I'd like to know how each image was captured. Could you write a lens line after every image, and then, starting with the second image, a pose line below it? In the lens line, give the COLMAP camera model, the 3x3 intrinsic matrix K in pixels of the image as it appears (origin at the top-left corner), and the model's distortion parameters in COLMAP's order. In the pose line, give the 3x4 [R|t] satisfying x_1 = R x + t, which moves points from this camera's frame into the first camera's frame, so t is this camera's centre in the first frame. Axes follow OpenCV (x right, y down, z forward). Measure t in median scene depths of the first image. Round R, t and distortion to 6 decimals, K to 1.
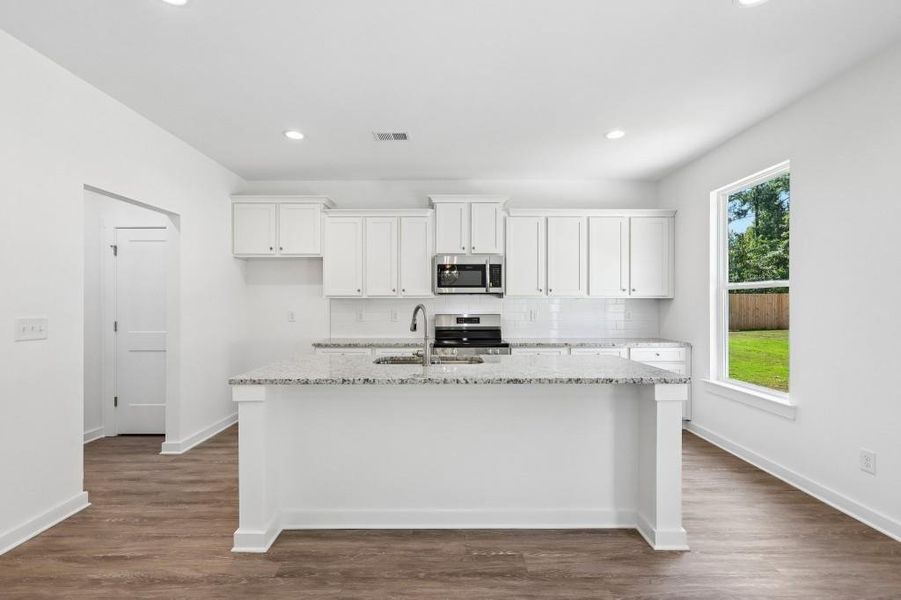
lens RADIAL K [[400.0, 0, 449.2], [0, 400.0, 305.9], [0, 0, 1]] dist [-0.000285, 0.000463]
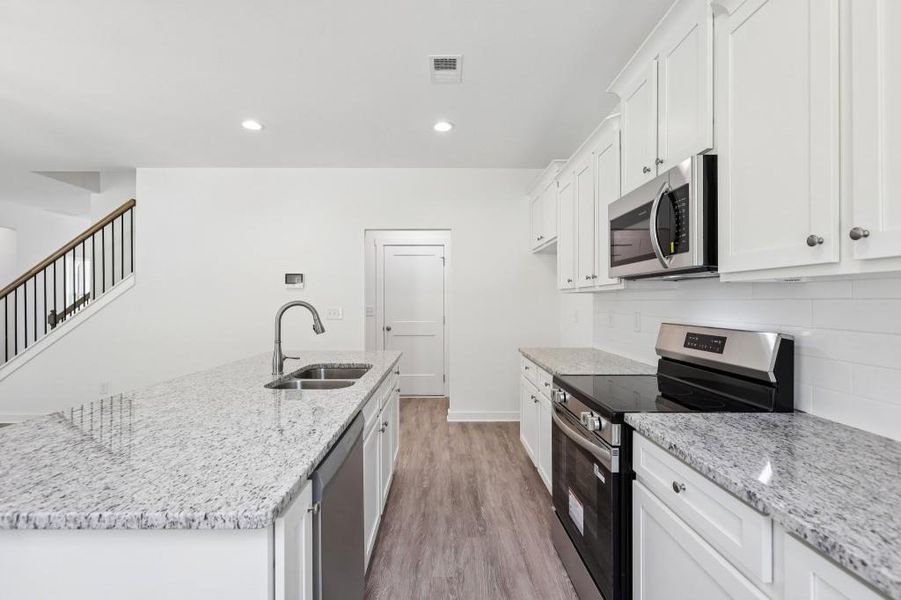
lens RADIAL K [[409.6, 0, 445.3], [0, 409.6, 299.0], [0, 0, 1]] dist [-0.001927, -0.000087]
pose [[-0.006852, -0.003184, -0.999971, 0.481521], [-0.003322, 0.999989, -0.003161, -0.004324], [0.999971, 0.003300, -0.006863, 0.804989]]
